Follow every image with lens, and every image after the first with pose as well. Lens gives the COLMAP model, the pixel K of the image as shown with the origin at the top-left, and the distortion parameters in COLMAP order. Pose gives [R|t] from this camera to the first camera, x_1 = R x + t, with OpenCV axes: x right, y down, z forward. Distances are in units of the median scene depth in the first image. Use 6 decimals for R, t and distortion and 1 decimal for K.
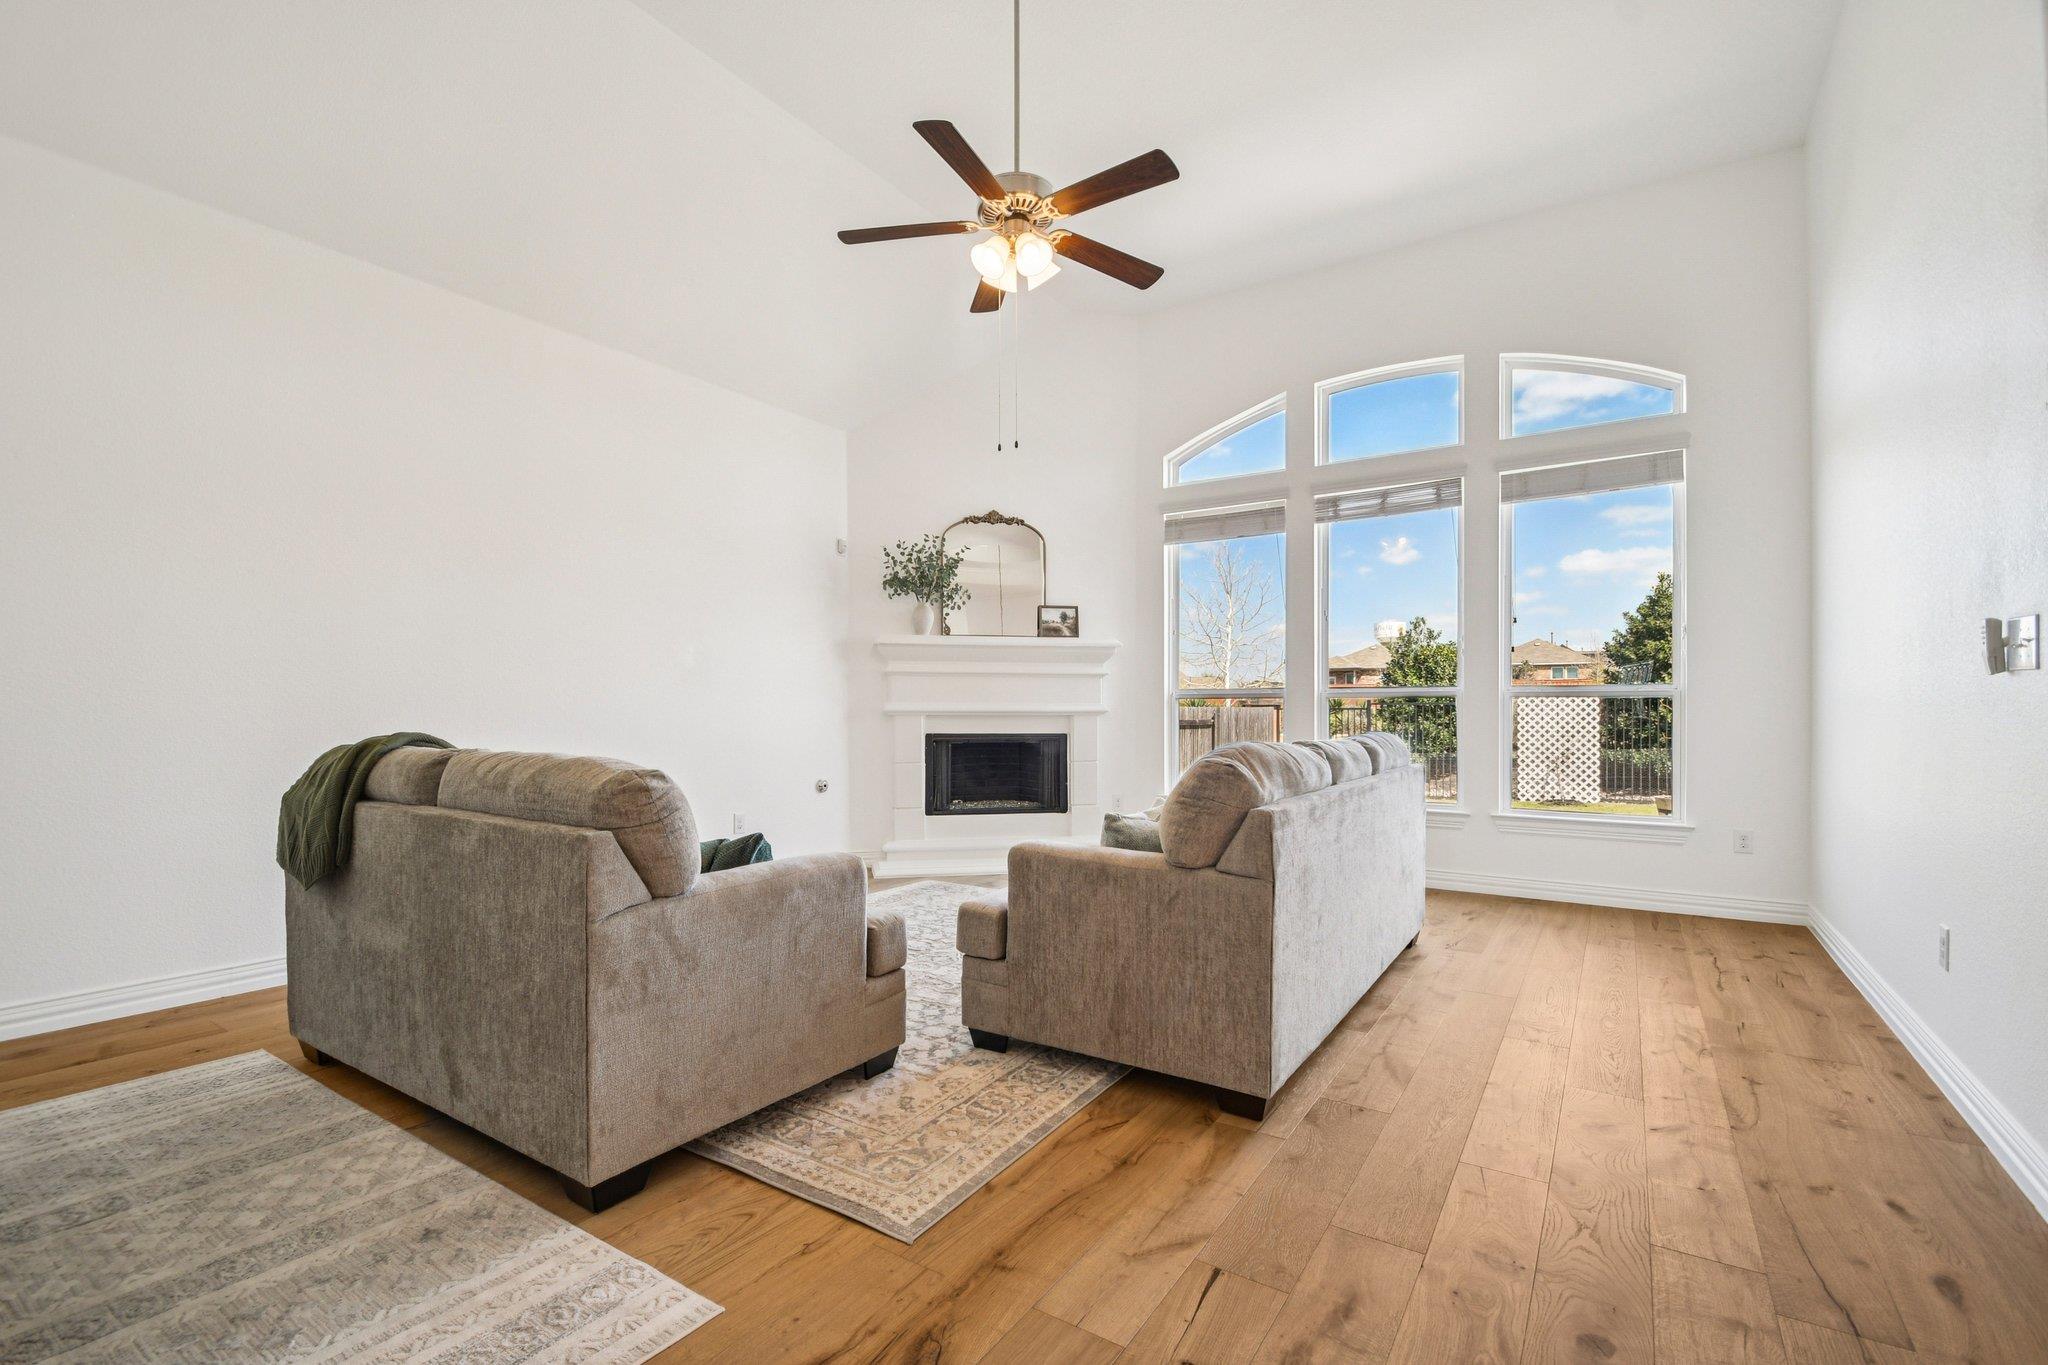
lens RADIAL K [[913.4, 0, 1024.0], [0, 913.4, 682.5], [0, 0, 1]] dist [0.001582, 0.000081]
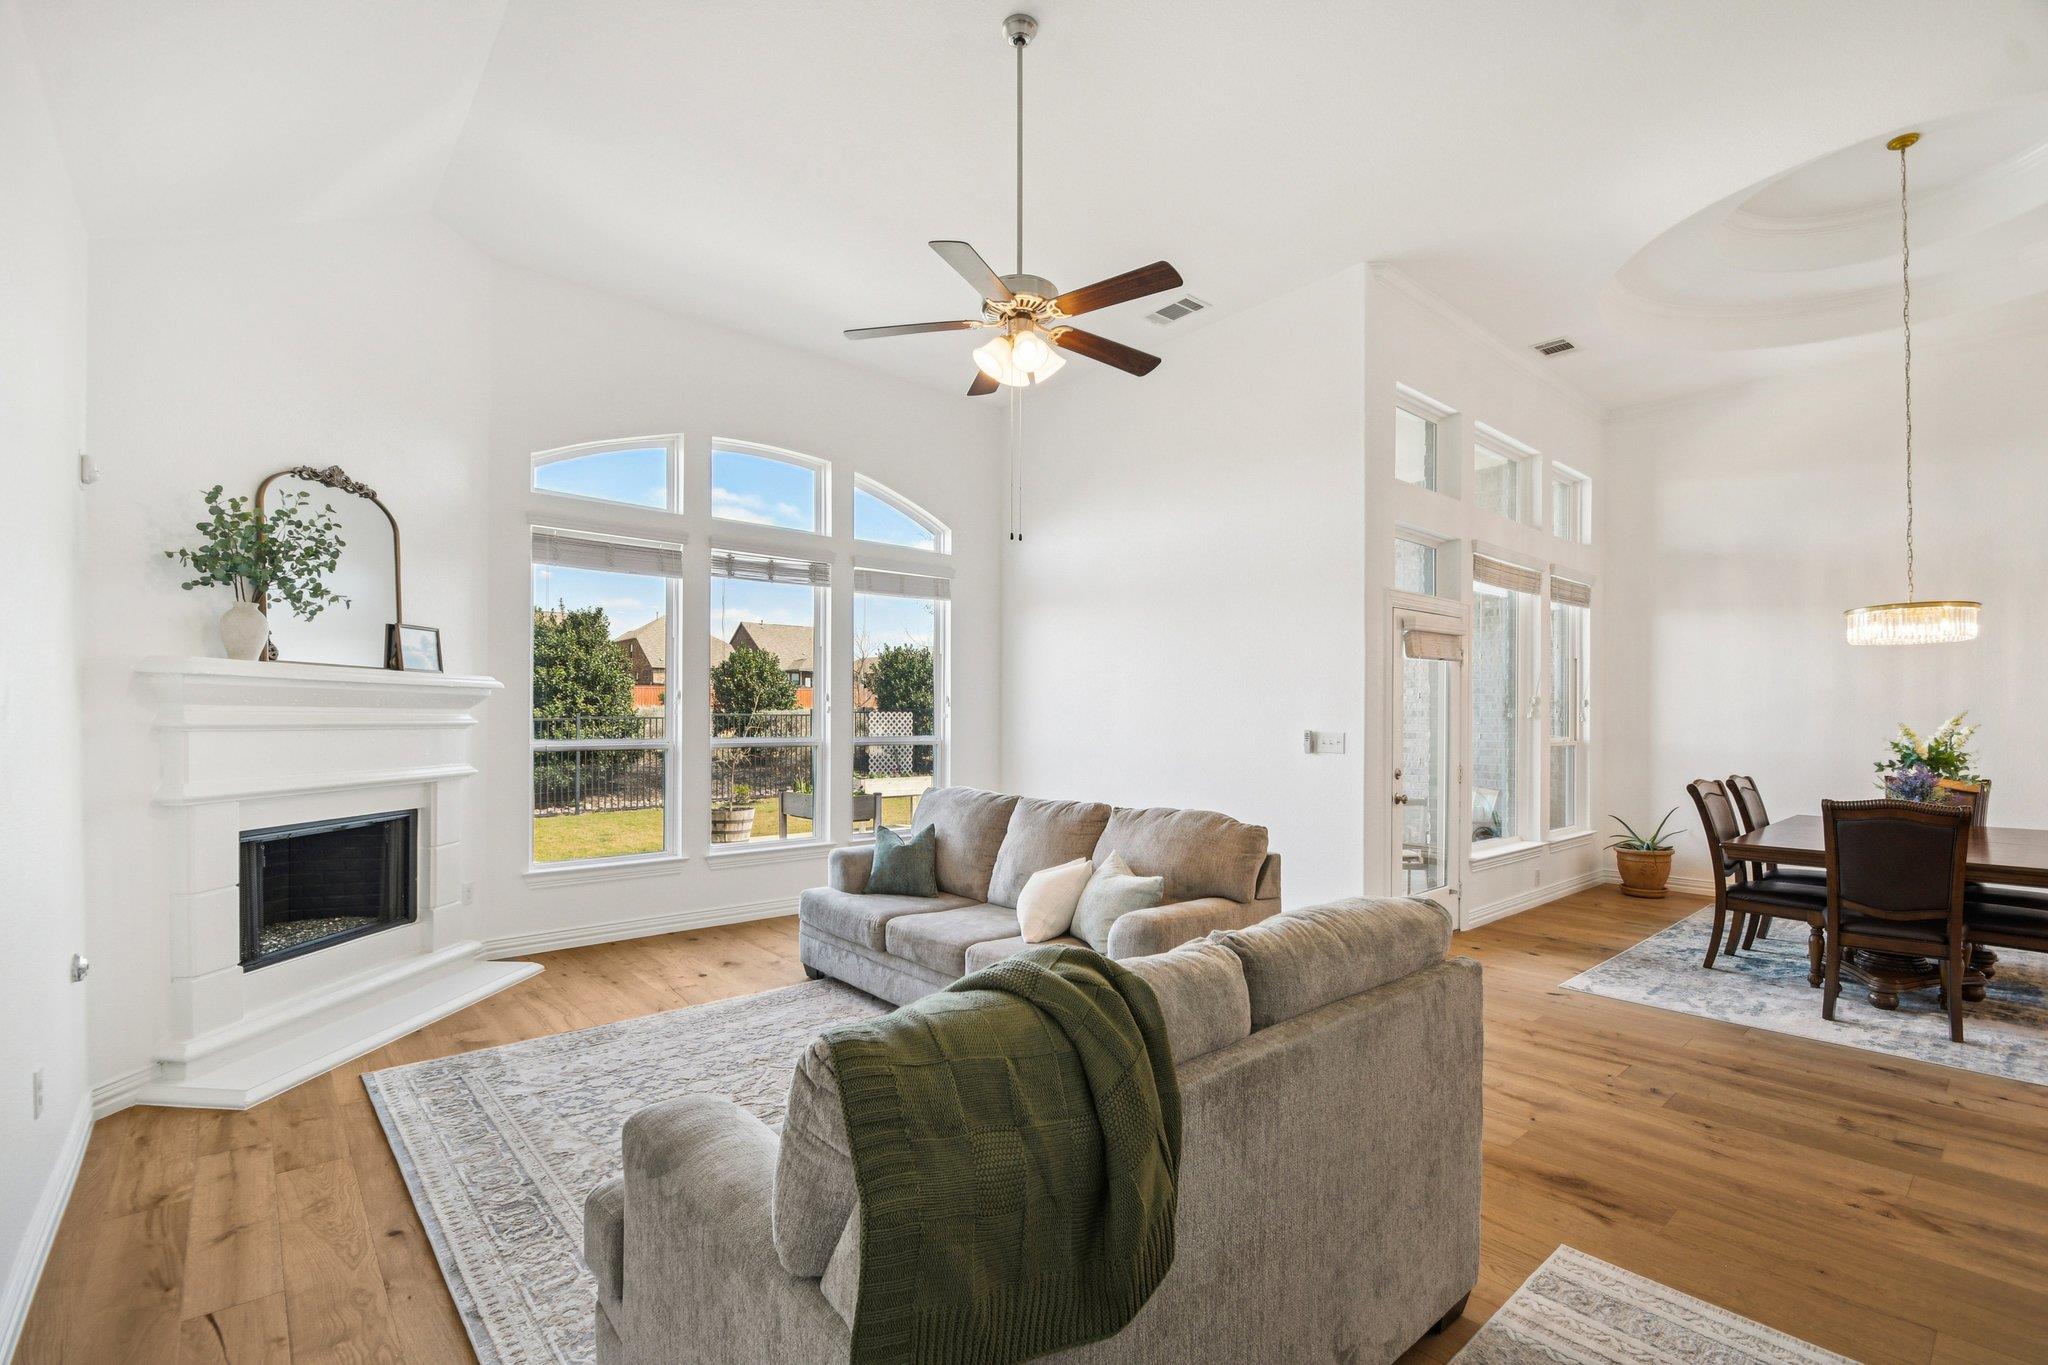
lens RADIAL K [[912.9, 0, 1032.1], [0, 912.9, 725.3], [0, 0, 1]] dist [-0.002221, -0.000459]
pose [[0.248559, -0.008416, 0.968580, -0.541904], [-0.027825, 0.999488, 0.015825, -0.034120], [-0.968217, -0.030885, 0.248197, 0.386681]]
